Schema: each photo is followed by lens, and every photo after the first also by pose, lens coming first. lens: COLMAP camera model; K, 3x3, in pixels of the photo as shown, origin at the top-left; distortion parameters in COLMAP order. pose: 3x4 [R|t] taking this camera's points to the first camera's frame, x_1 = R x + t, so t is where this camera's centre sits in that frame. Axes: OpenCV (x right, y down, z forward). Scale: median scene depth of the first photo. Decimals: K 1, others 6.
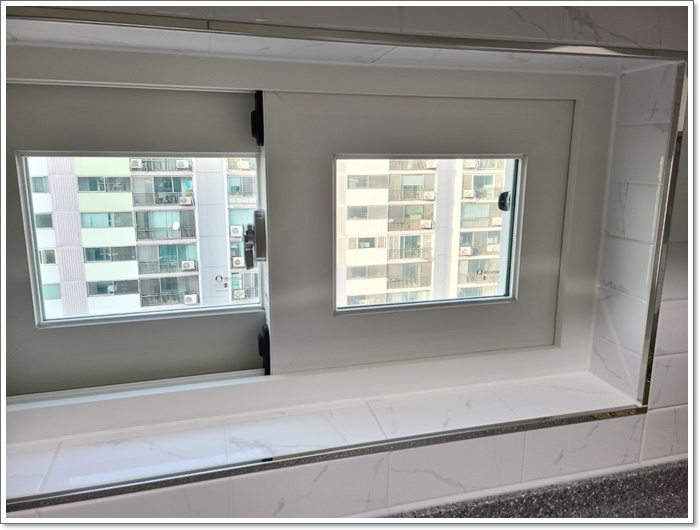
lens RADIAL K [[511.8, 0, 347.2], [0, 511.8, 255.6], [0, 0, 1]] dist [0.060751, -0.054237]
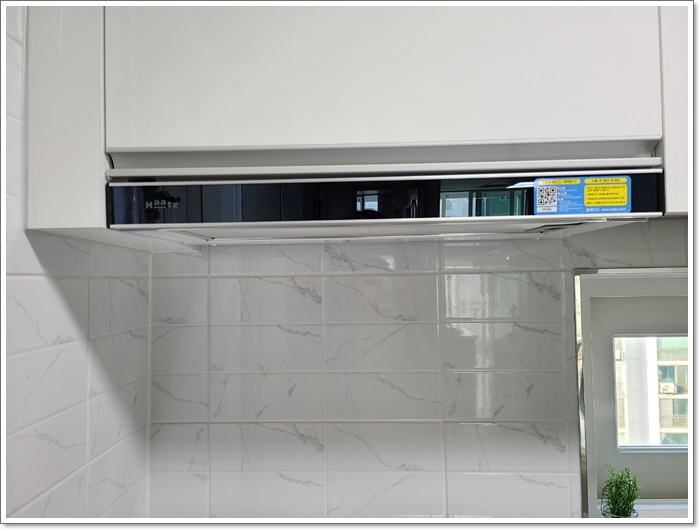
lens RADIAL K [[511.8, 0, 344.9], [0, 511.8, 265.2], [0, 0, 1]] dist [0.060751, -0.054237]
pose [[0.951655, -0.031423, -0.305557, -0.725806], [-0.037482, 0.975440, -0.217051, -0.024688], [0.304873, 0.218011, 0.927105, -0.616260]]
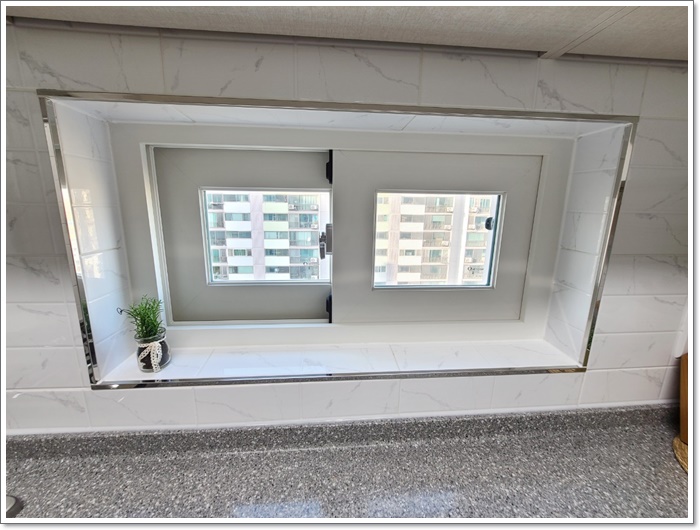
lens RADIAL K [[278.7, 0, 346.3], [0, 278.7, 258.9], [0, 0, 1]] dist [-0.006545, 0.000633]
pose [[0.981535, 0.048480, -0.185035, 0.046735], [-0.047936, 0.998823, 0.007418, 0.013747], [0.185177, 0.001589, 0.982704, 0.110960]]
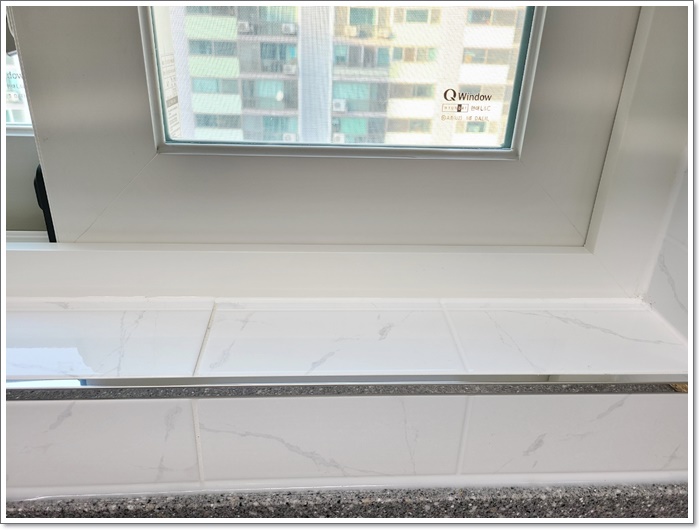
lens RADIAL K [[511.8, 0, 344.9], [0, 511.8, 259.4], [0, 0, 1]] dist [0.060751, -0.054237]
pose [[0.976703, 0.112658, -0.182645, 0.261203], [-0.067227, 0.968903, 0.238133, 0.074588], [0.203793, -0.220306, 0.953905, 0.433137]]
